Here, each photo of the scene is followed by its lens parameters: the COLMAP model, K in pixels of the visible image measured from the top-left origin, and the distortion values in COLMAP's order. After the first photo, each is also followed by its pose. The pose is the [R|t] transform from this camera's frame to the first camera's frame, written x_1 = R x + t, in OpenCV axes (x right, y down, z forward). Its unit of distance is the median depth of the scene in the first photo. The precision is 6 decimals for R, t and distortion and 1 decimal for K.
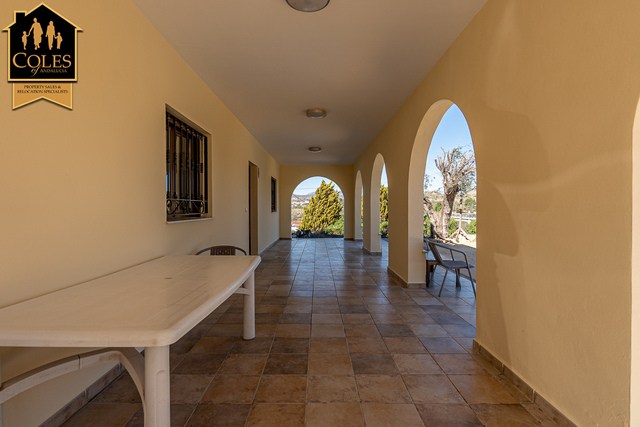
lens RADIAL K [[336.9, 0, 318.5], [0, 336.9, 214.0], [0, 0, 1]] dist [-0.002218, -0.000101]
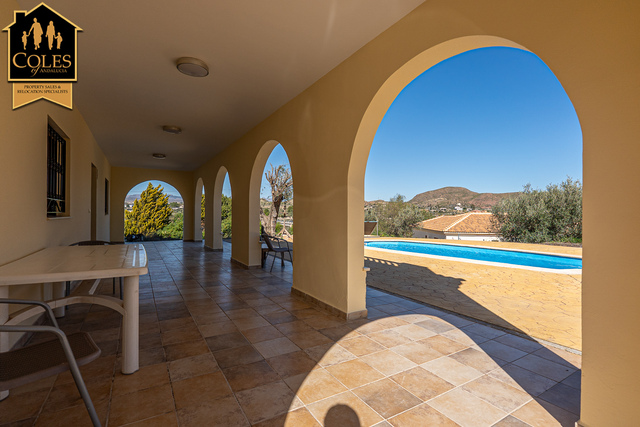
lens RADIAL K [[315.0, 0, 319.8], [0, 315.0, 215.4], [0, 0, 1]] dist [0.000324, -0.000296]
pose [[0.871959, 0.009862, 0.489480, -0.059189], [-0.004254, 0.999912, -0.012569, 0.008673], [-0.489560, 0.008878, 0.871924, -0.138339]]
